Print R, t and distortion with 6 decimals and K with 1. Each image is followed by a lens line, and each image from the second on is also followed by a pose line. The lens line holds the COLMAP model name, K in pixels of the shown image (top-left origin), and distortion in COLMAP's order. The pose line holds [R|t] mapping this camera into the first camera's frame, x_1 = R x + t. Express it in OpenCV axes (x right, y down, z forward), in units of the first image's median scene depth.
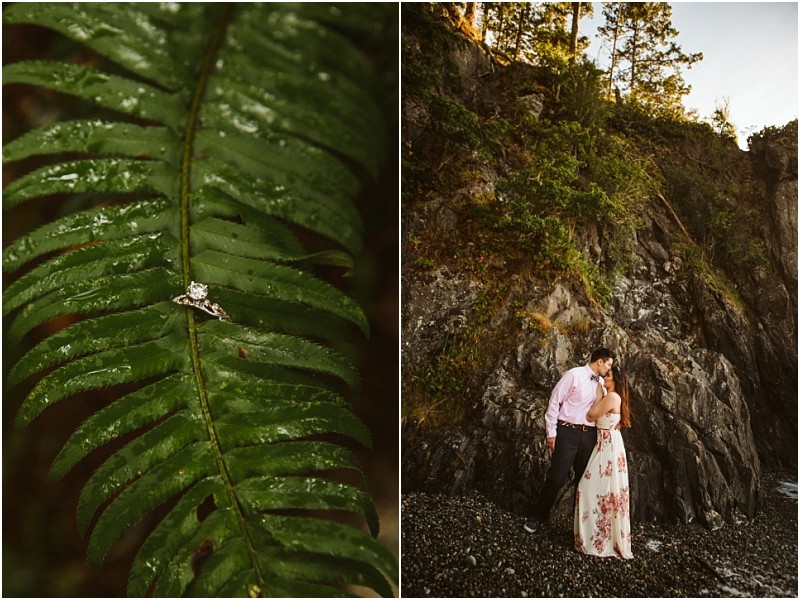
lens RADIAL K [[411.7, 0, 594.9], [0, 411.7, 299.8], [0, 0, 1]] dist [-0.080320, 0.000490]
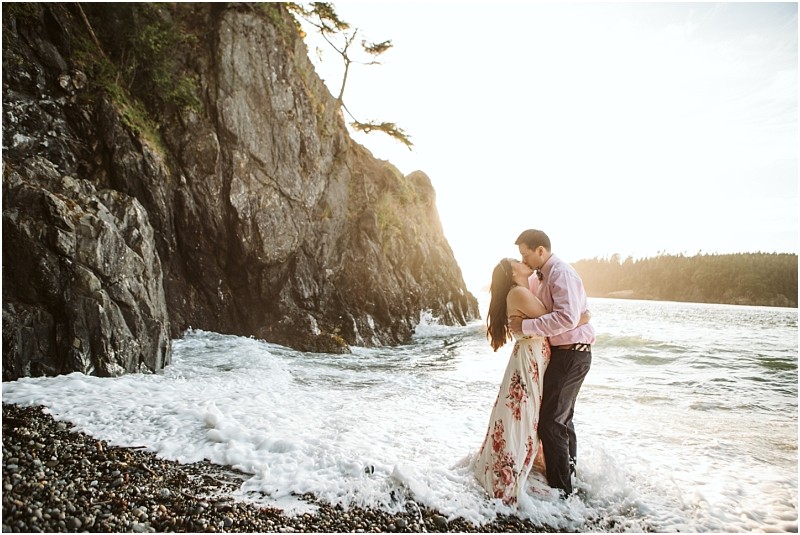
lens RADIAL K [[547.4, 0, 402.9], [0, 547.4, 260.2], [0, 0, 1]] dist [-0.112895, 0.082035]
pose [[0.710294, 0.018807, 0.703654, -0.079099], [-0.149978, 0.980733, 0.125180, 0.037606], [-0.687742, -0.194447, 0.699429, -0.201976]]
